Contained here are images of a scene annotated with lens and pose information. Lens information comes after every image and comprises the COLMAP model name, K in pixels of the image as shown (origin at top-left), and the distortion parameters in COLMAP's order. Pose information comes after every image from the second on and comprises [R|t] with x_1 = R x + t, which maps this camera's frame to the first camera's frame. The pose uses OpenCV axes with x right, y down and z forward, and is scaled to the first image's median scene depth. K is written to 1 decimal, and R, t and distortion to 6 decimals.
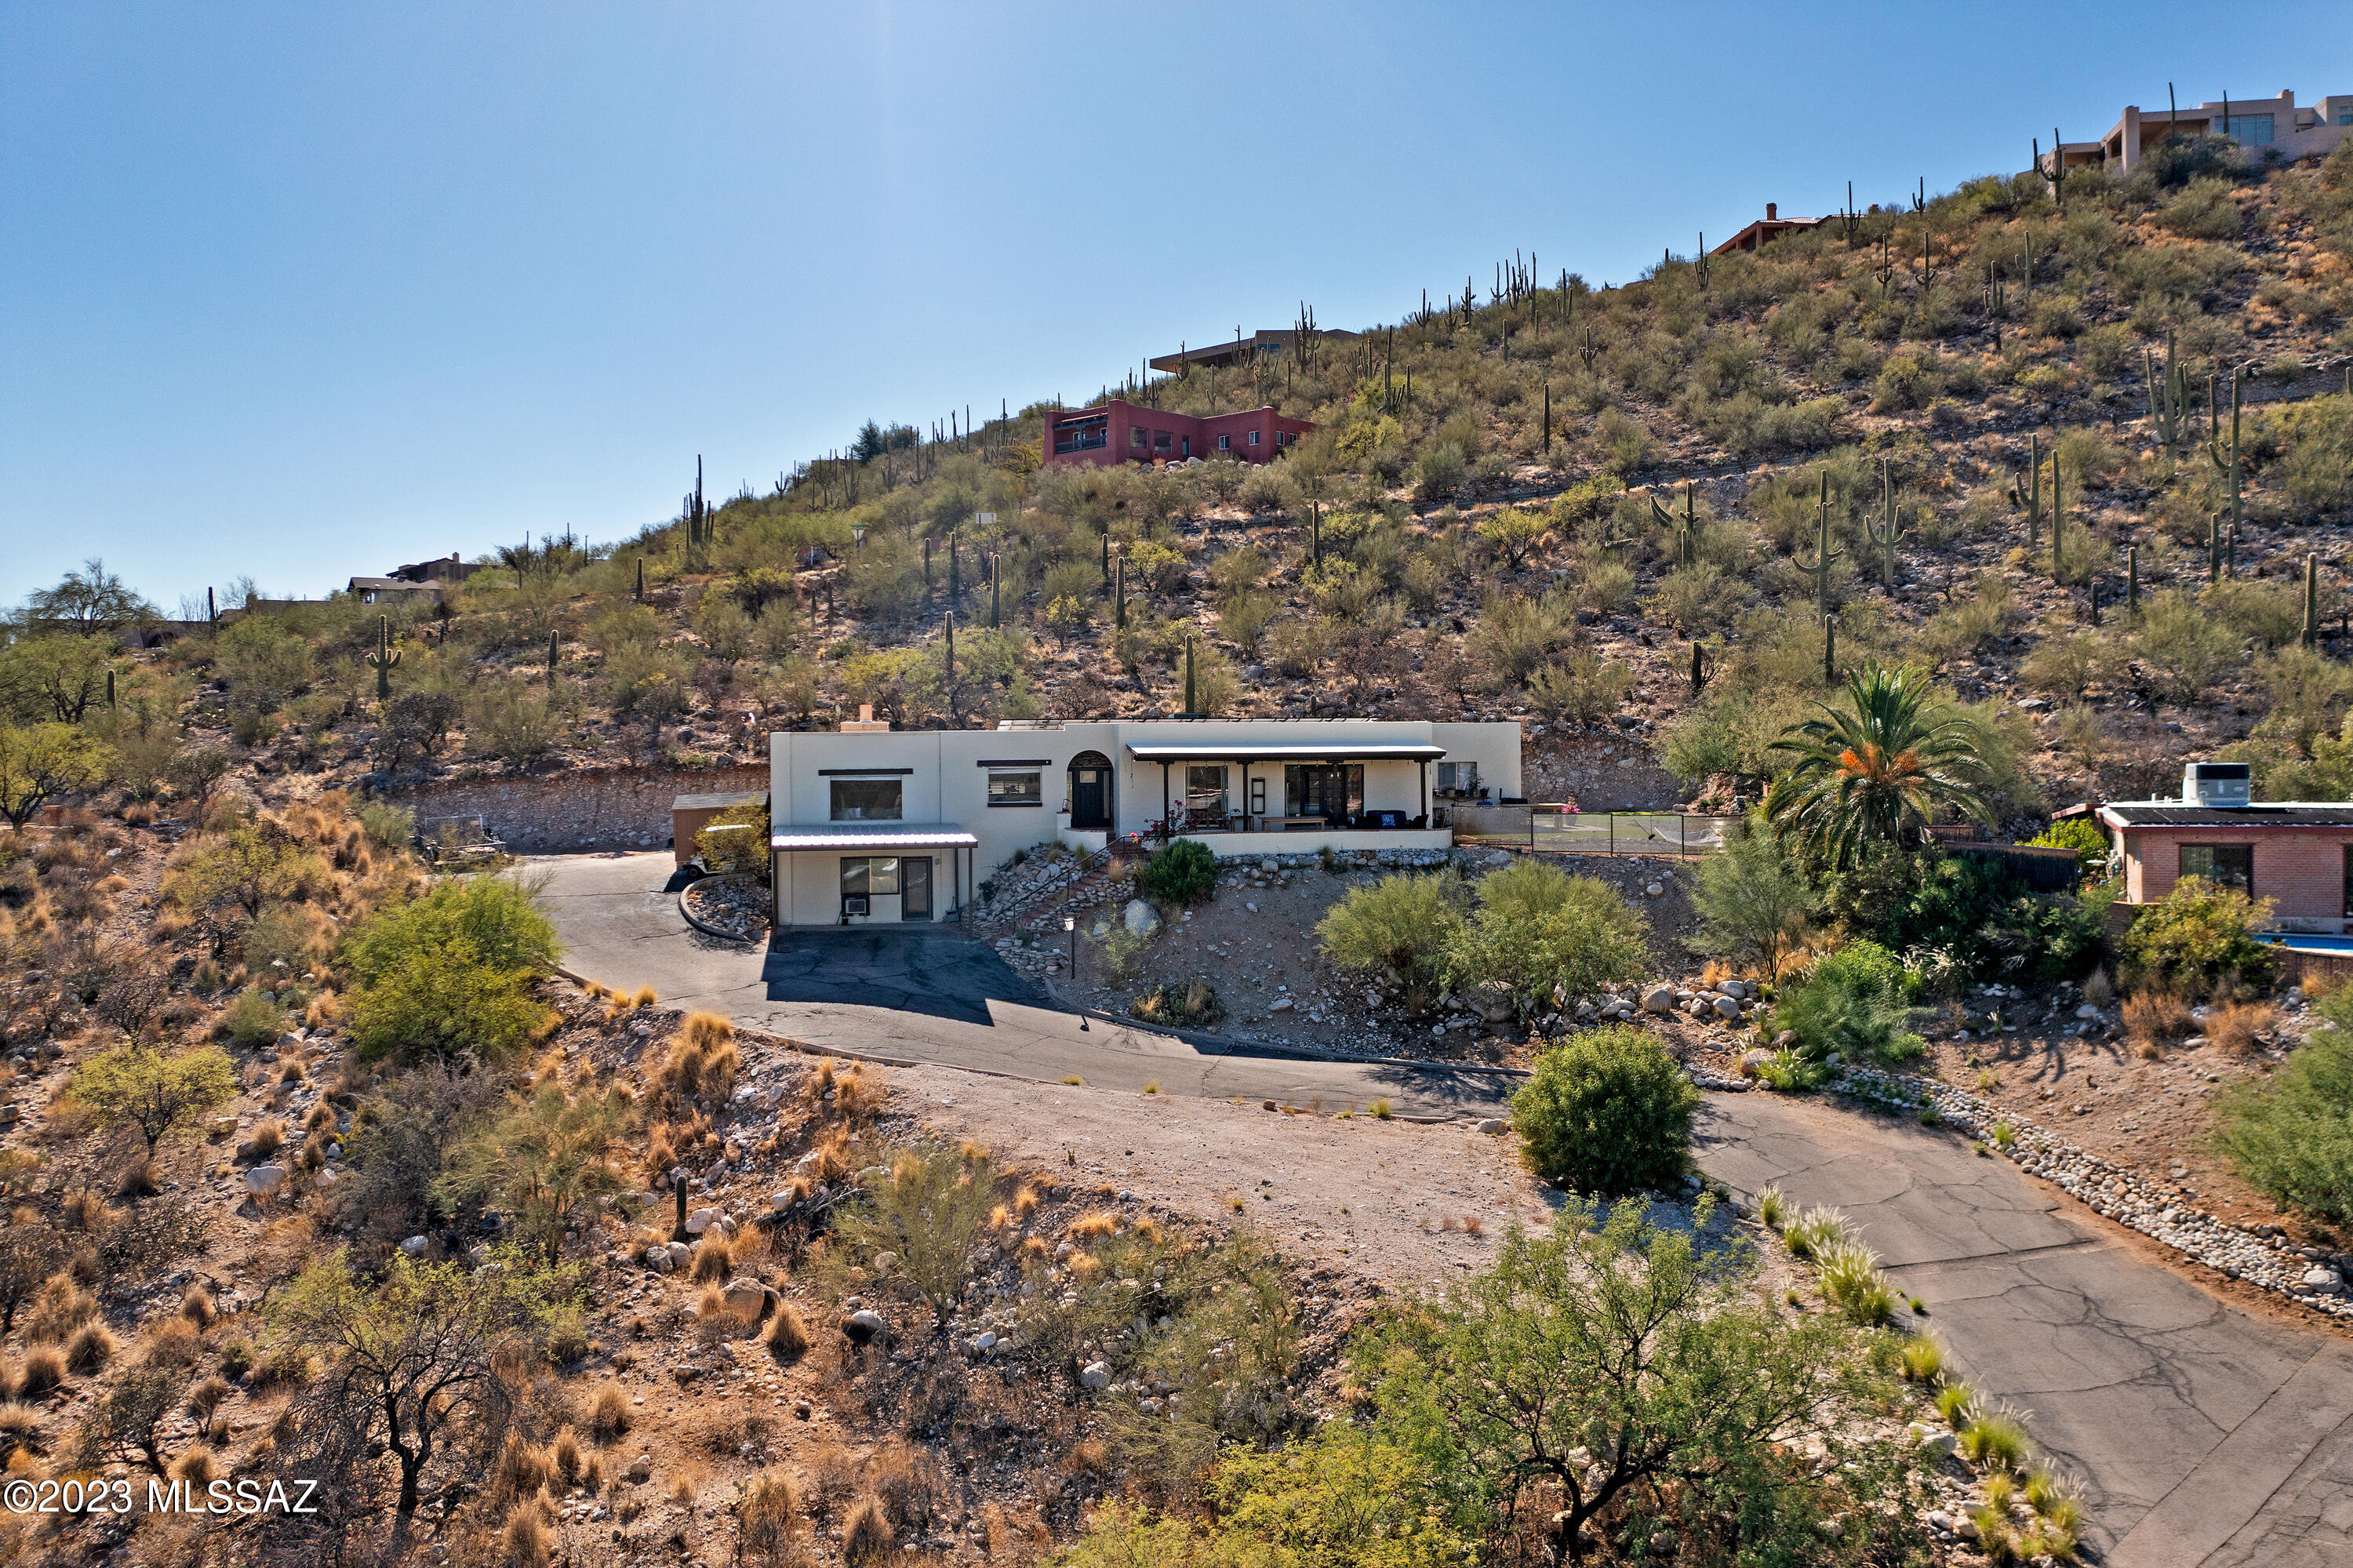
lens RADIAL K [[1889.2, 0, 1170.7], [0, 1889.2, 770.3], [0, 0, 1]] dist [-0.007808, 0.002302]
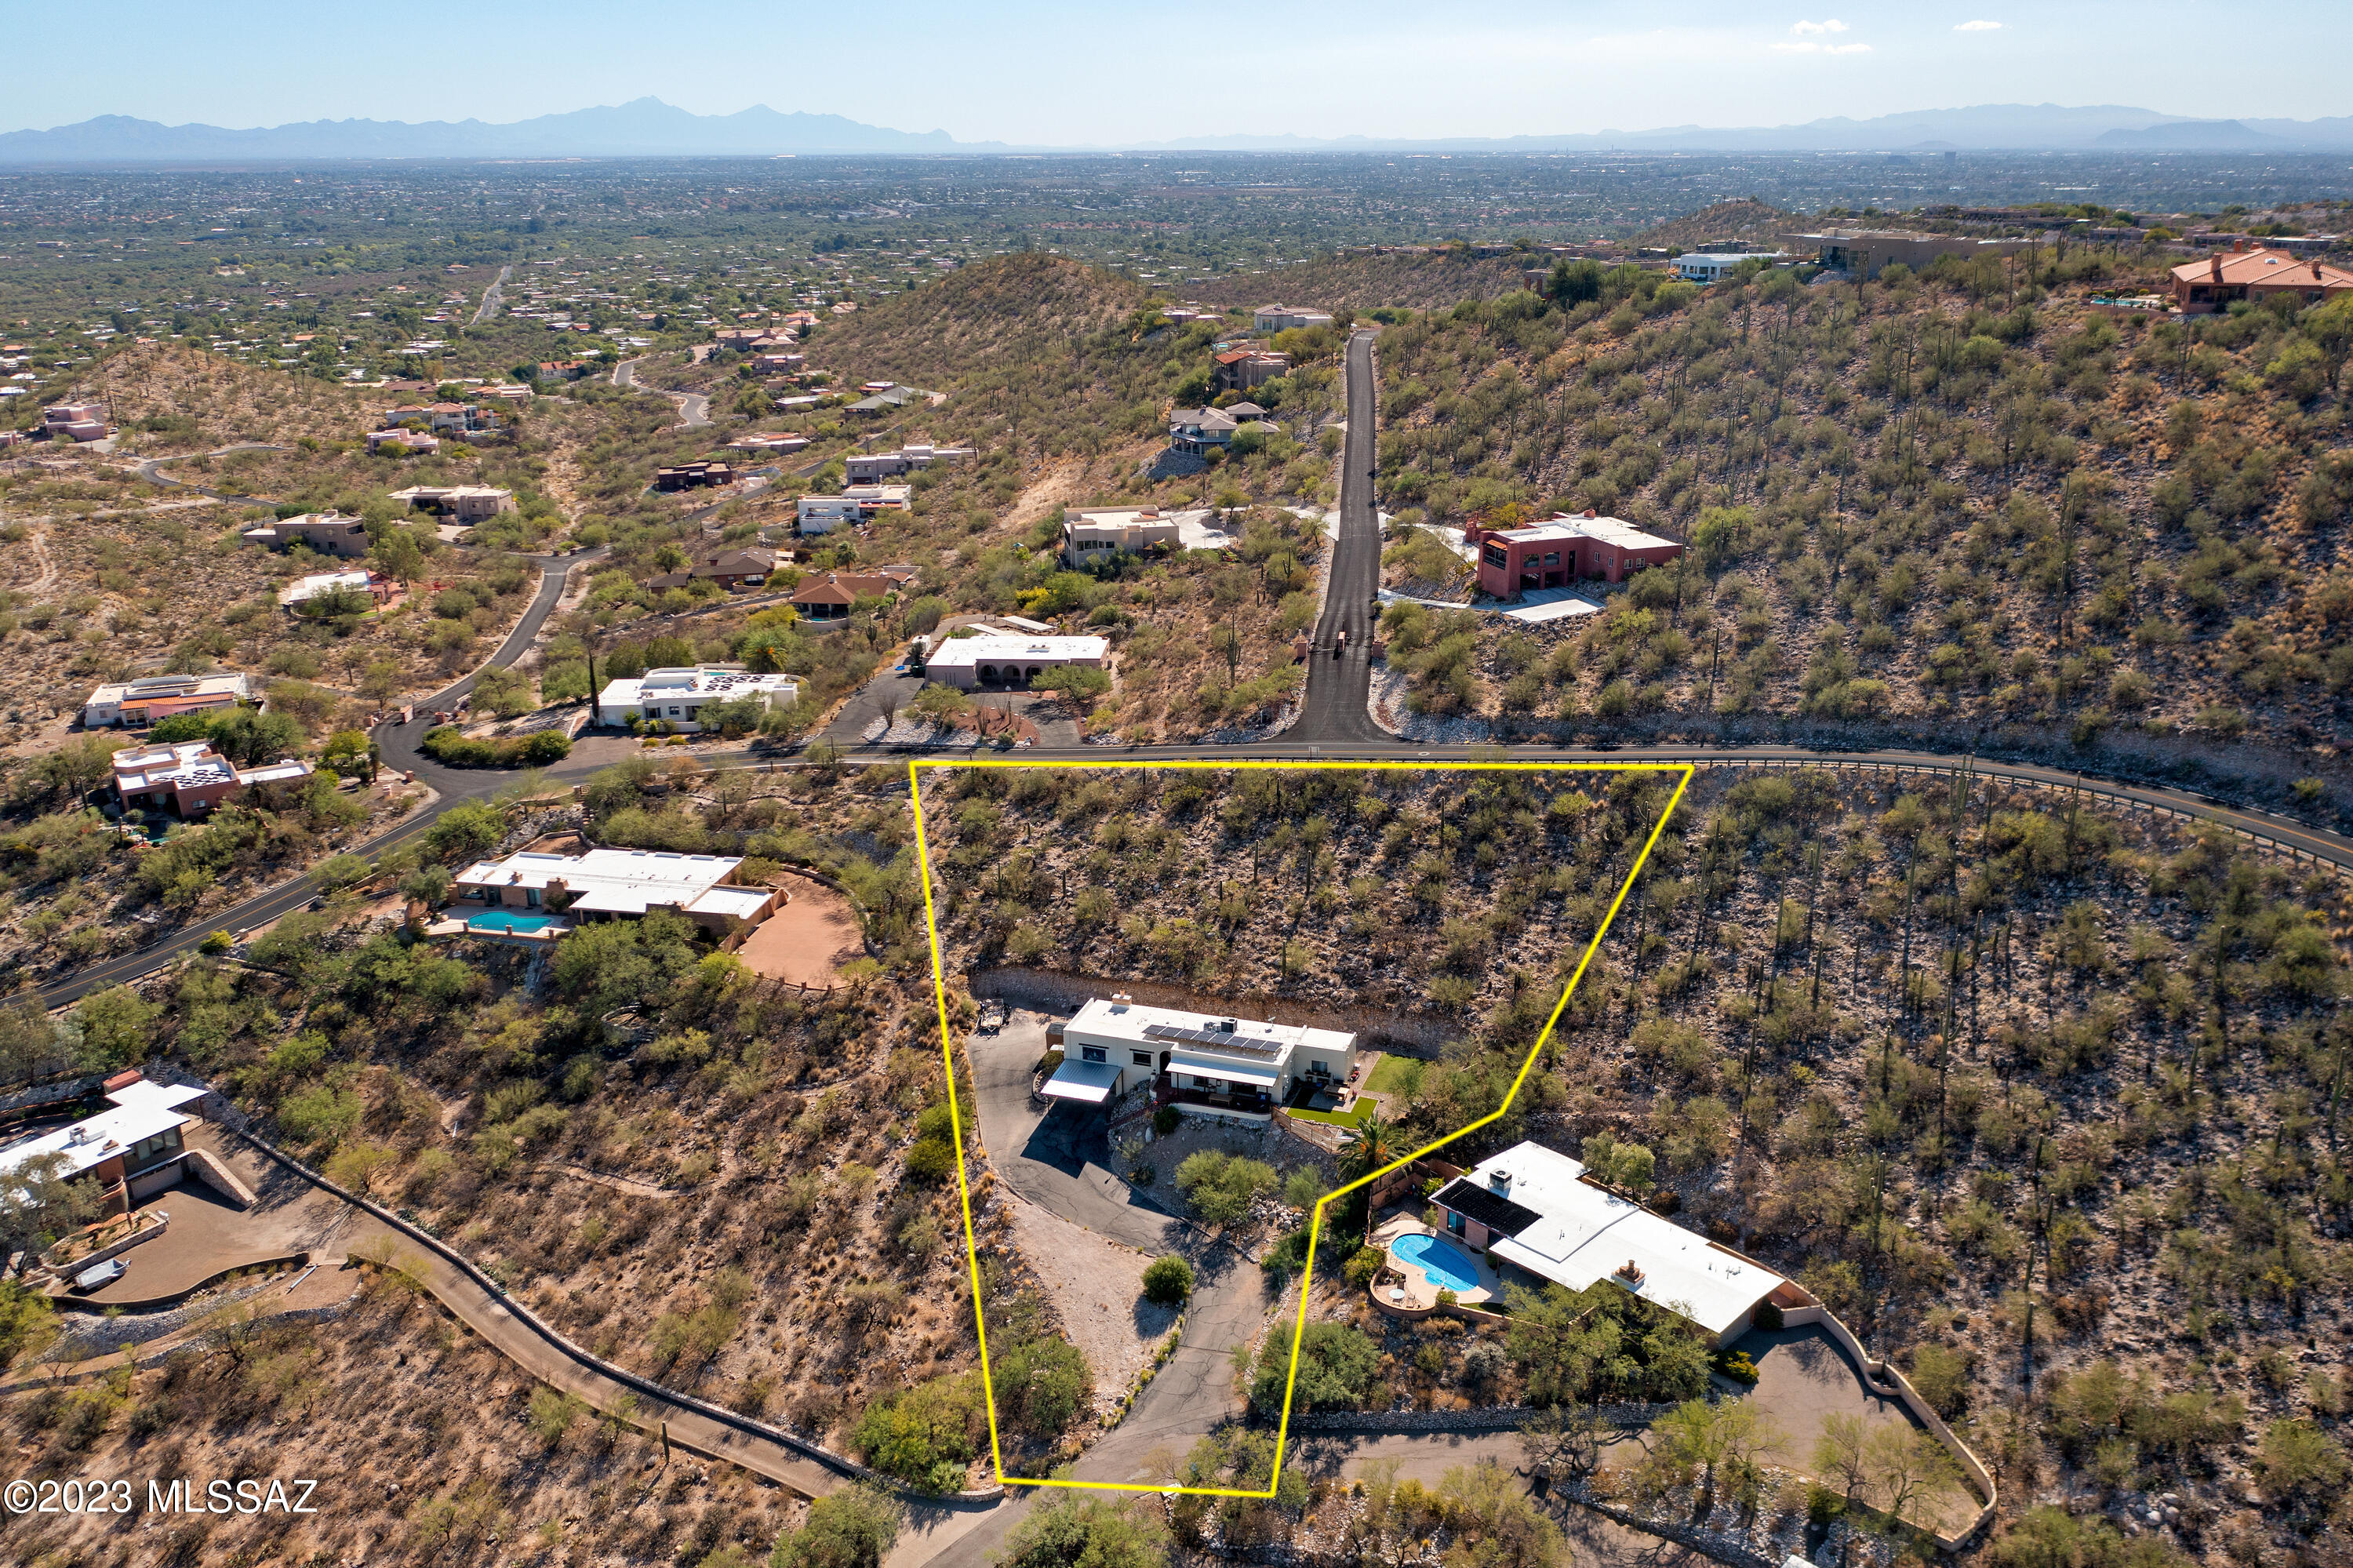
lens RADIAL K [[1889.1, 0, 1177.5], [0, 1889.1, 774.0], [0, 0, 1]] dist [-0.014710, 0.006467]
pose [[0.878327, 0.149599, -0.454050, 0.906040], [-0.001178, 0.950451, 0.310873, -0.975283], [0.478059, -0.272513, 0.834983, -0.932000]]
